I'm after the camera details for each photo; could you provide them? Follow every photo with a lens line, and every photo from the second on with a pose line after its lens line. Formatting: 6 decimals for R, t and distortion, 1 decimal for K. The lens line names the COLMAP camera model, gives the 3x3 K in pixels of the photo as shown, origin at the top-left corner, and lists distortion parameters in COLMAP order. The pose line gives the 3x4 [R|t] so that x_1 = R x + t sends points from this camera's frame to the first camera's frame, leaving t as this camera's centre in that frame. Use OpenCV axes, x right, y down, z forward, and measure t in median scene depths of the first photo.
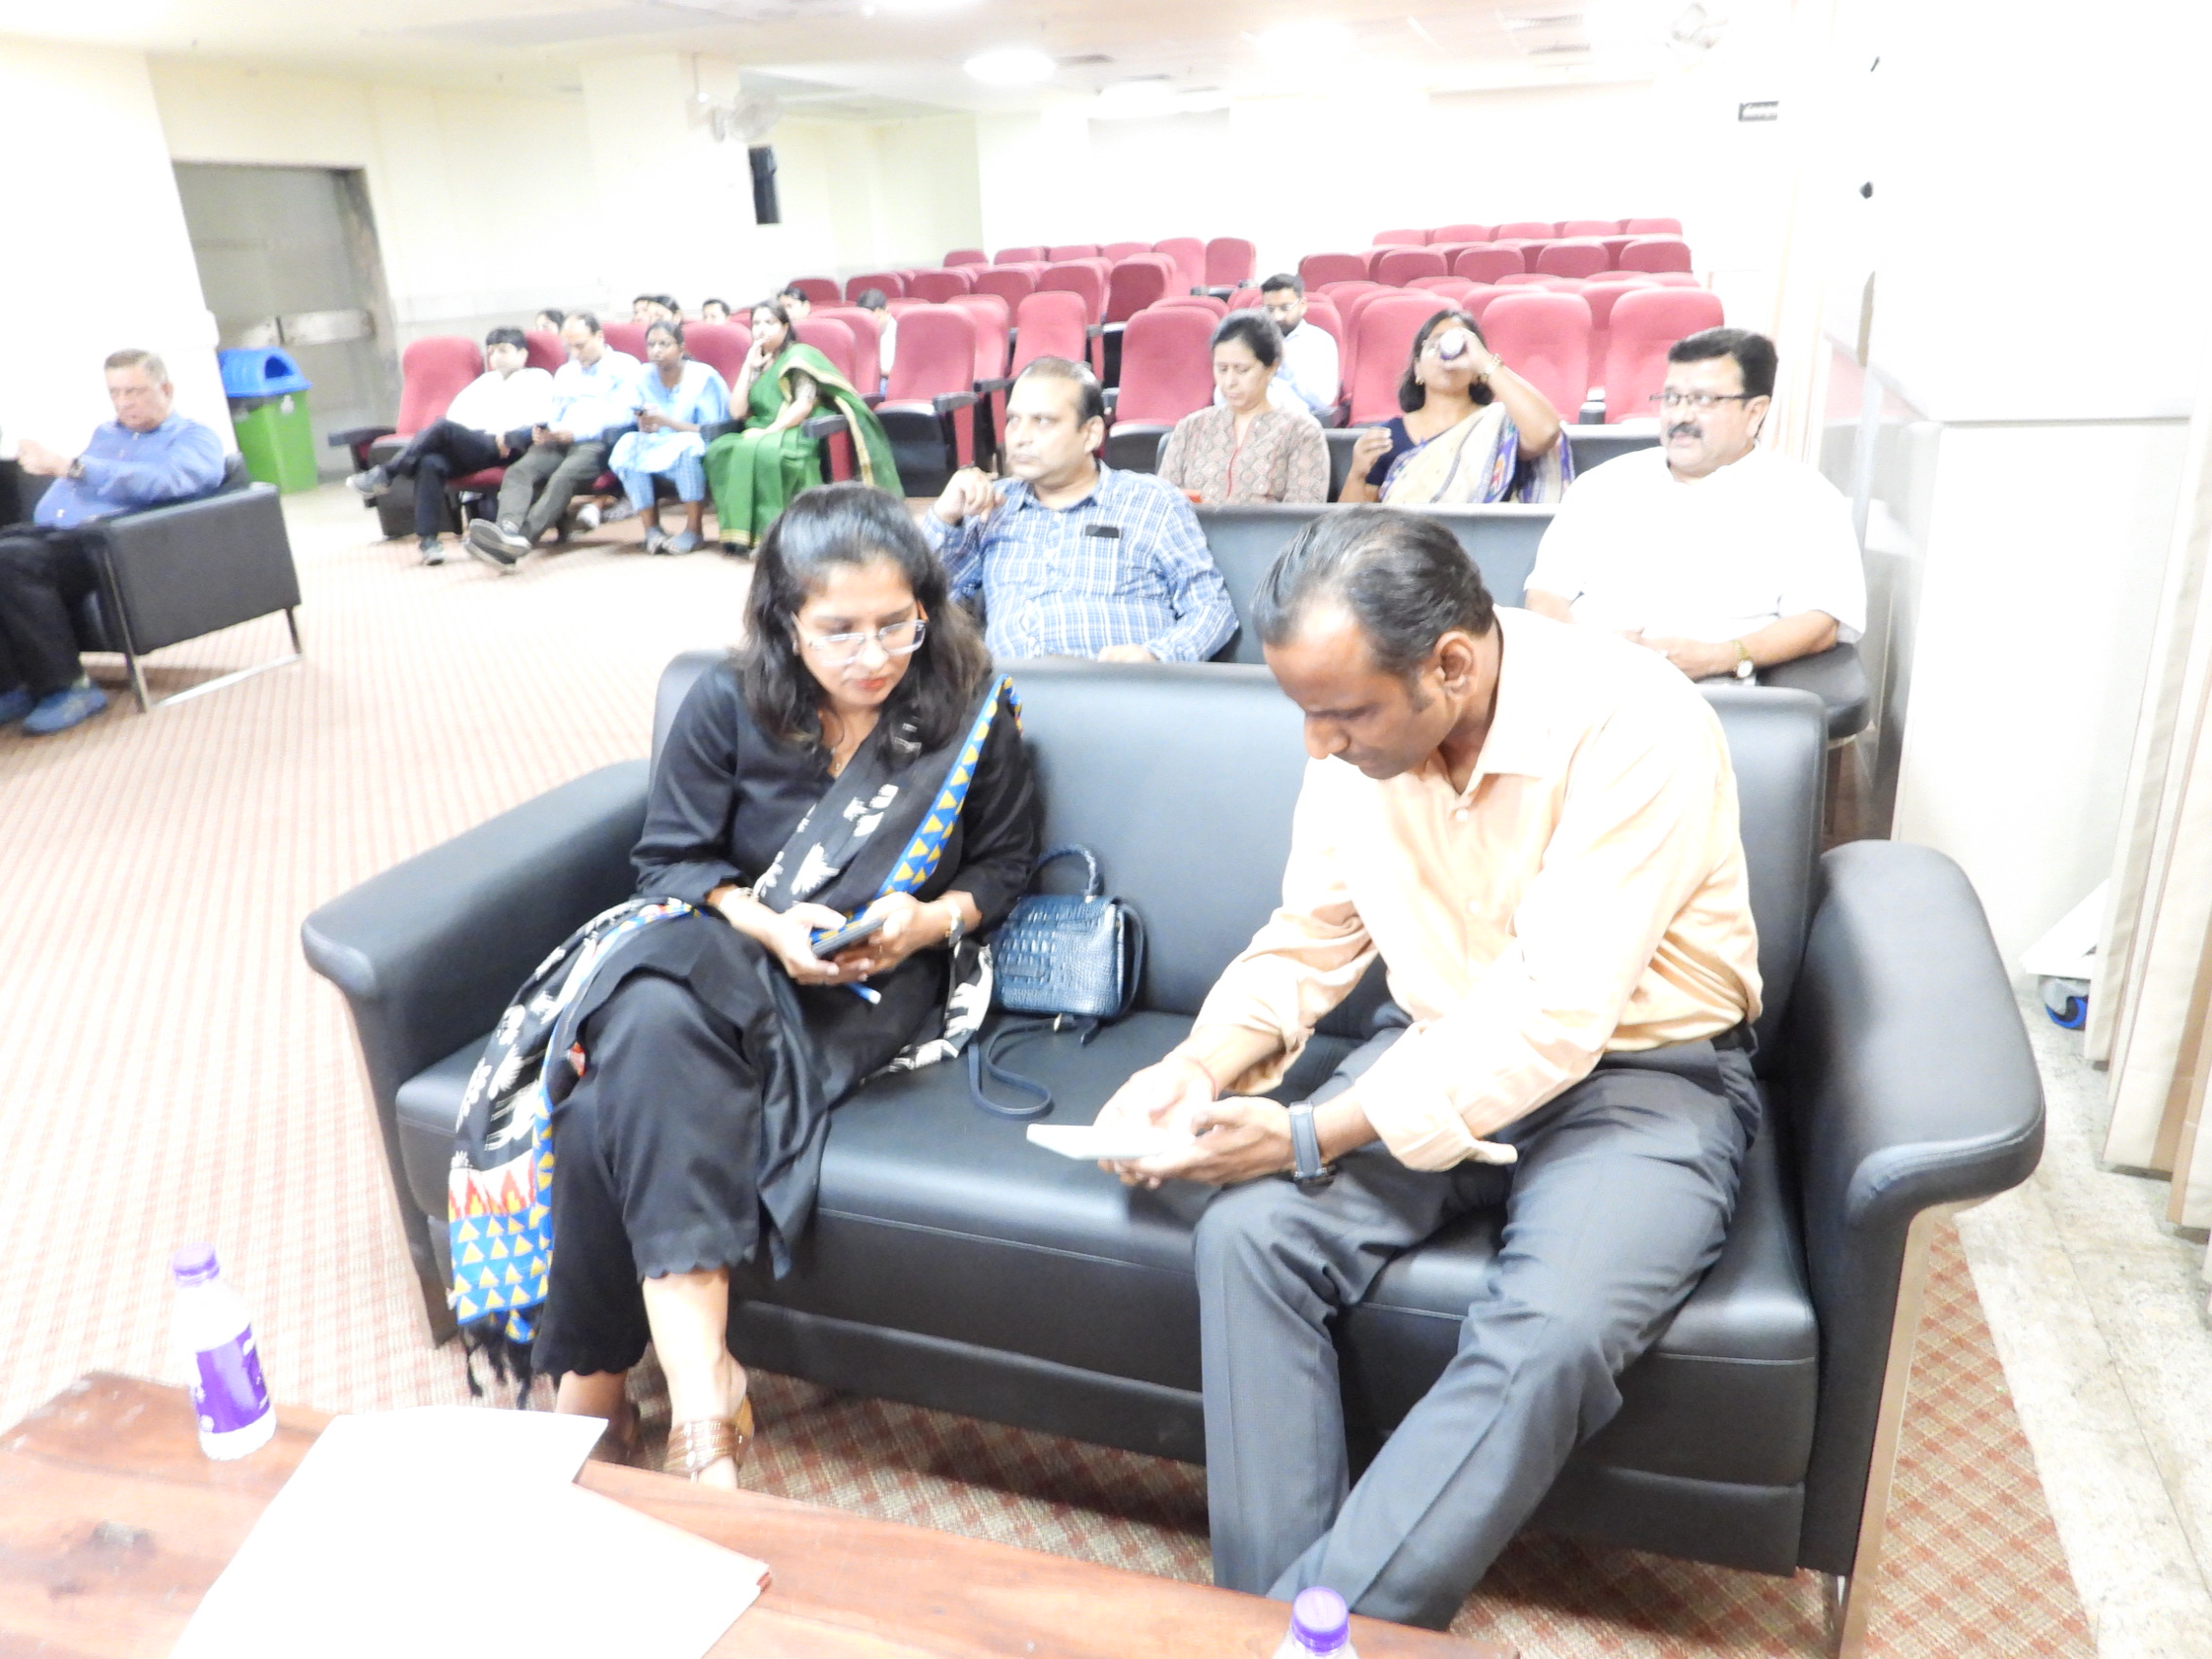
lens RADIAL K [[1593.5, 0, 1104.0], [0, 1593.5, 832.6], [0, 0, 1]] dist [-0.019440, 0.010940]
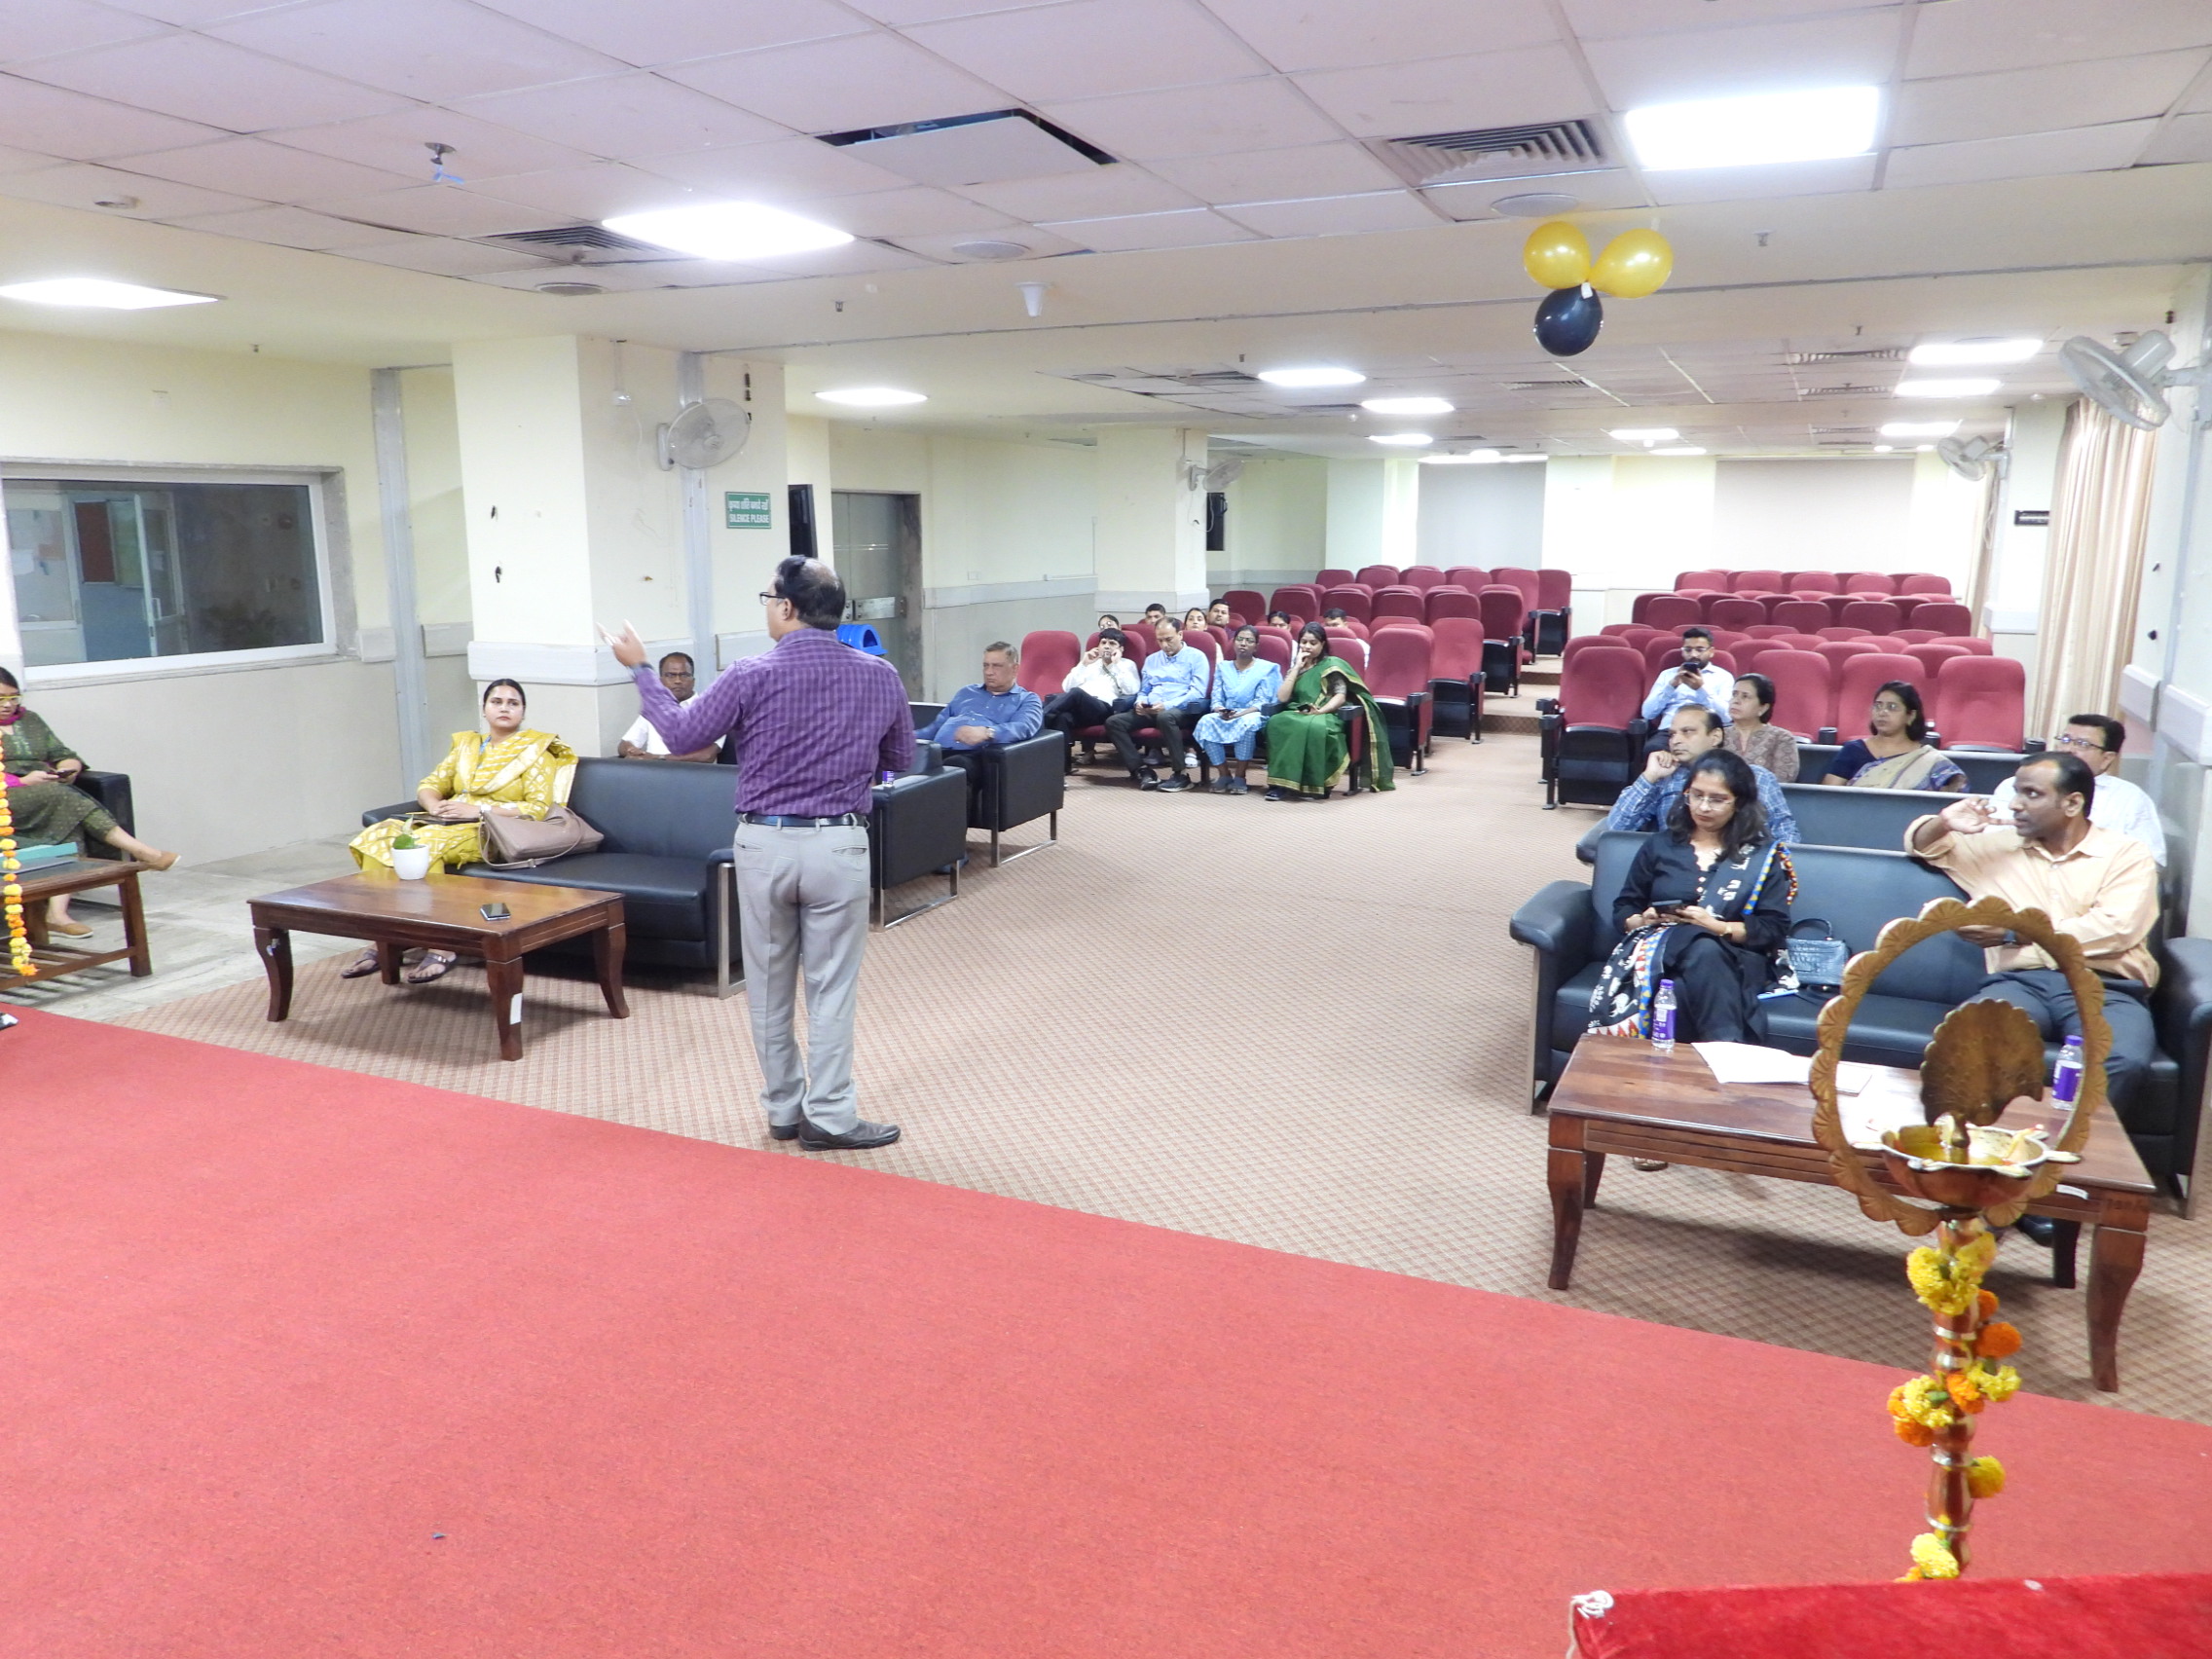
lens RADIAL K [[1593.5, 0, 1111.0], [0, 1593.5, 813.8], [0, 0, 1]] dist [-0.019440, 0.010940]
pose [[0.990968, 0.068998, -0.114984, -0.211975], [-0.088404, 0.980896, -0.173285, 0.094431], [0.100831, 0.181885, 0.978136, -0.379117]]
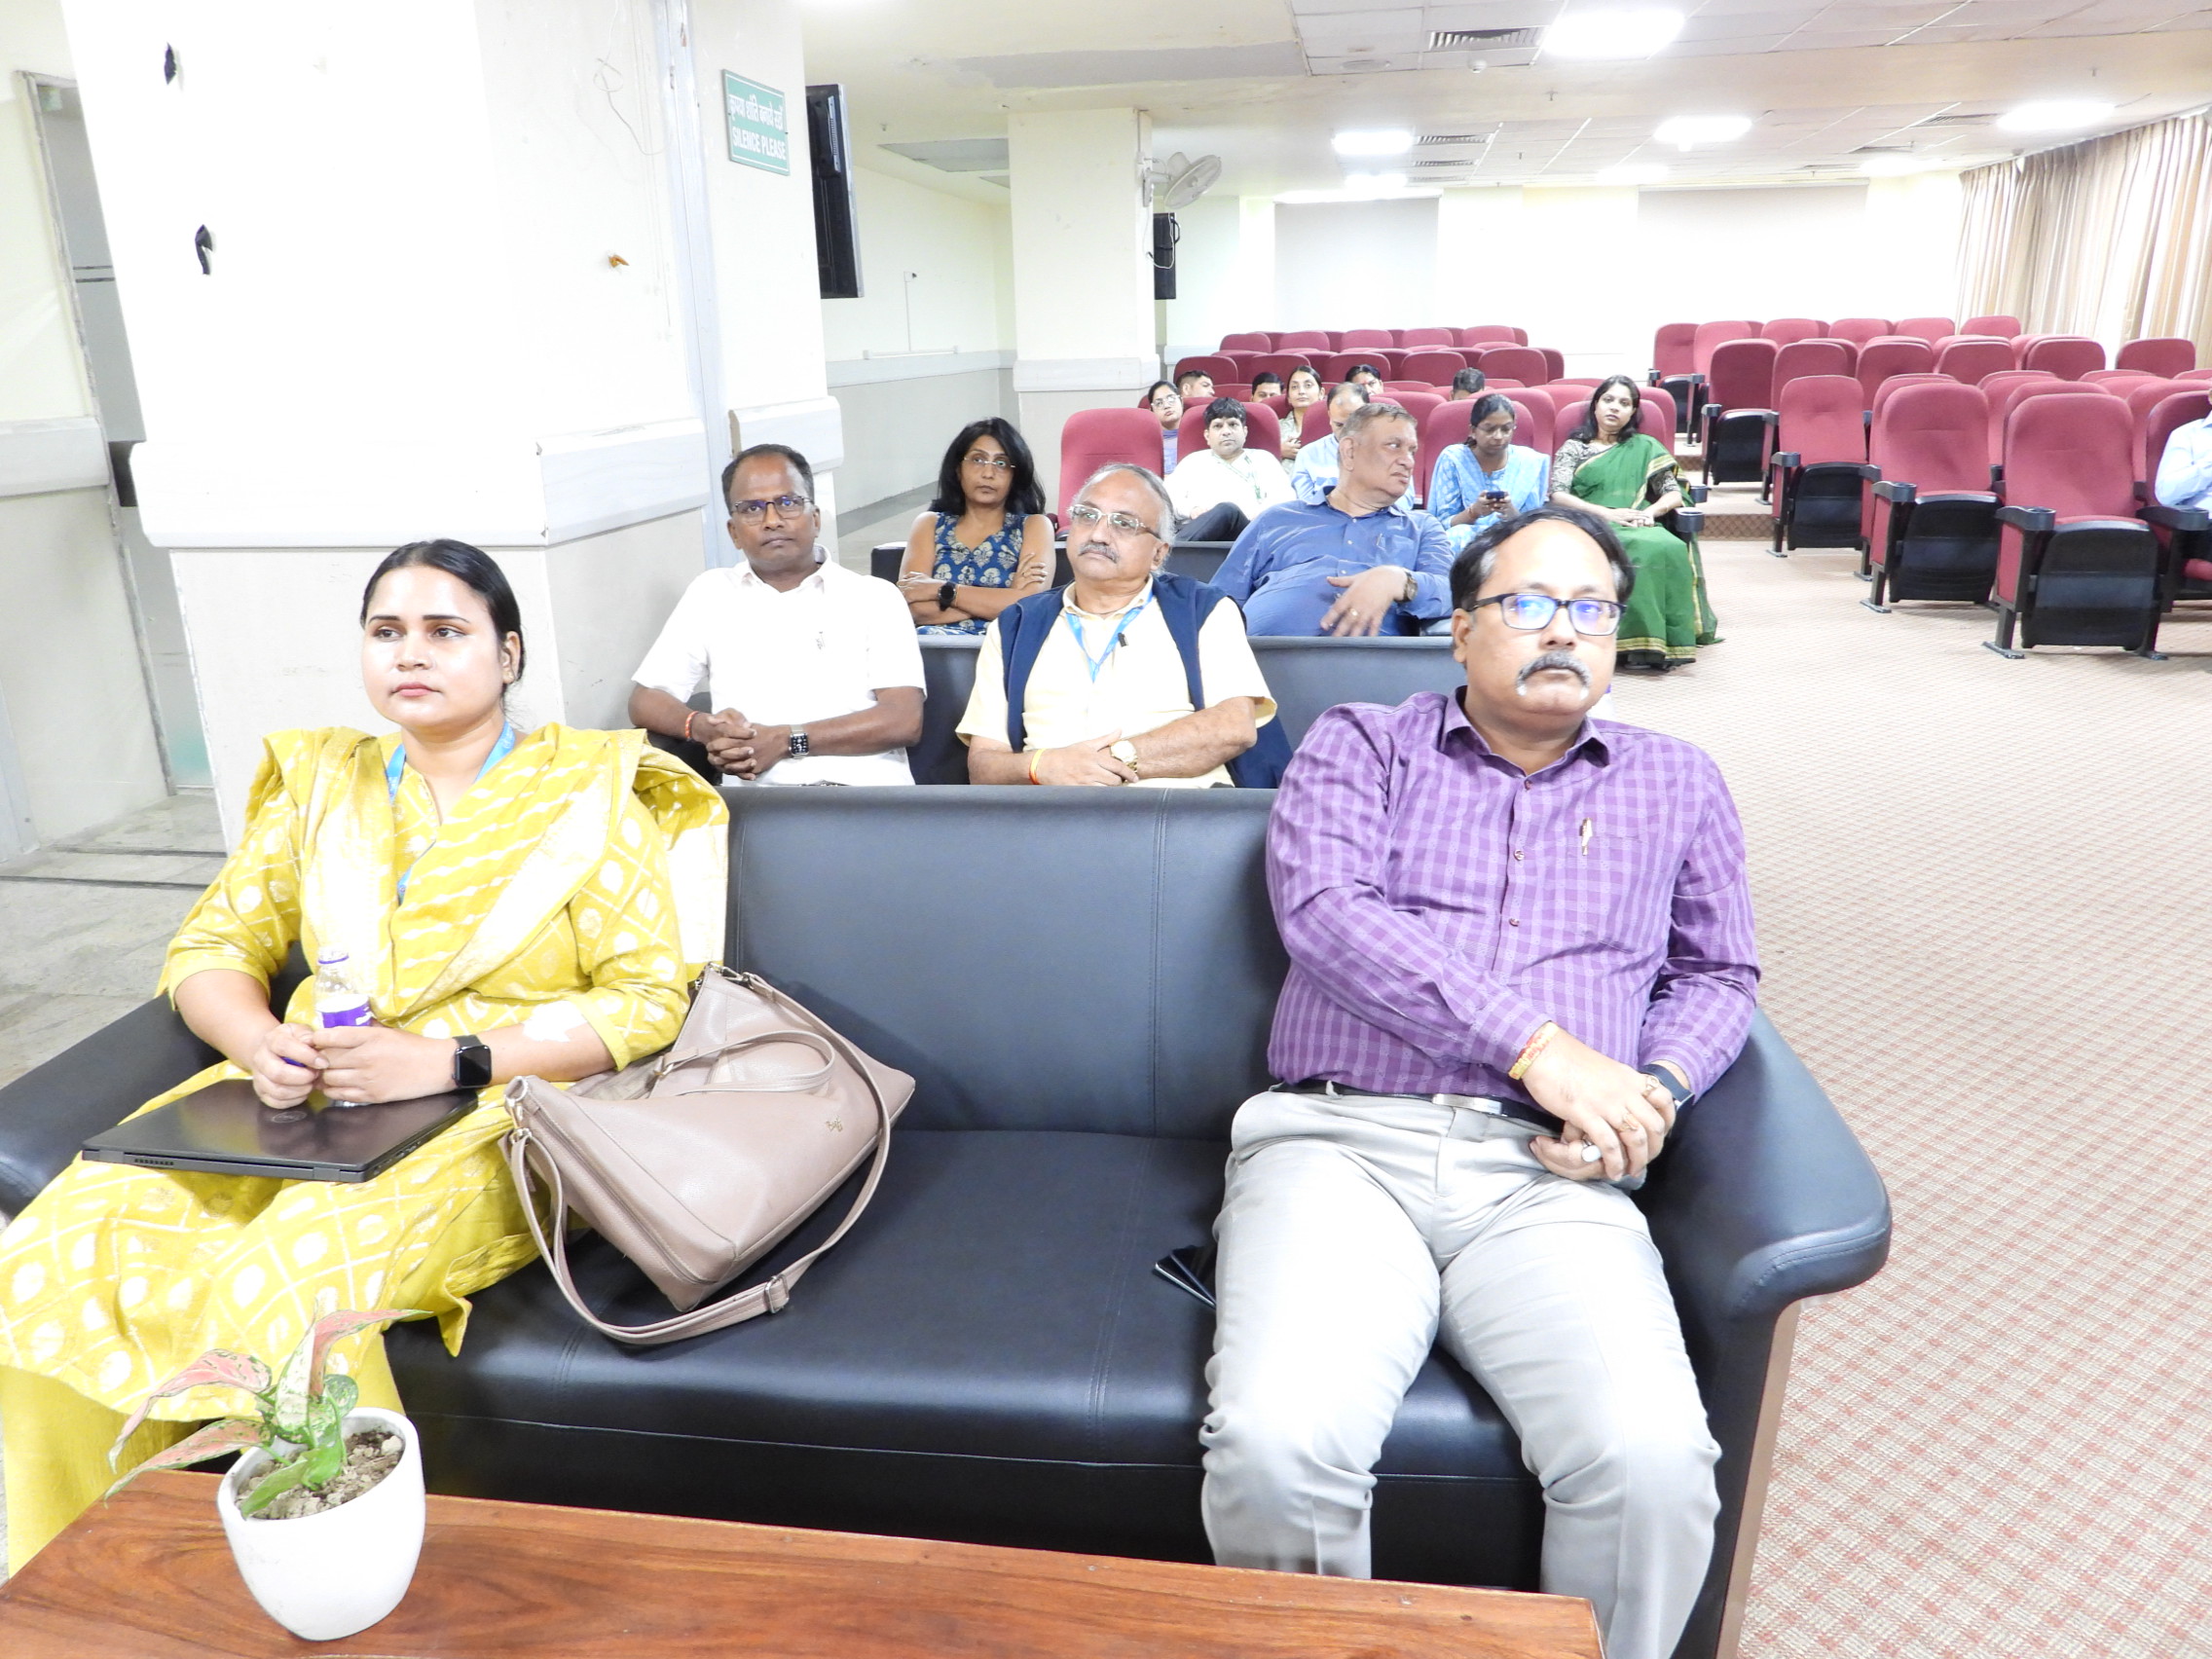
lens RADIAL K [[1593.5, 0, 1110.8], [0, 1593.5, 836.9], [0, 0, 1]] dist [-0.019440, 0.010940]
pose [[0.991719, -0.015905, 0.127437, -0.588860], [0.022958, 0.998273, -0.054066, -0.044537], [-0.126357, 0.056544, 0.990372, 0.197287]]
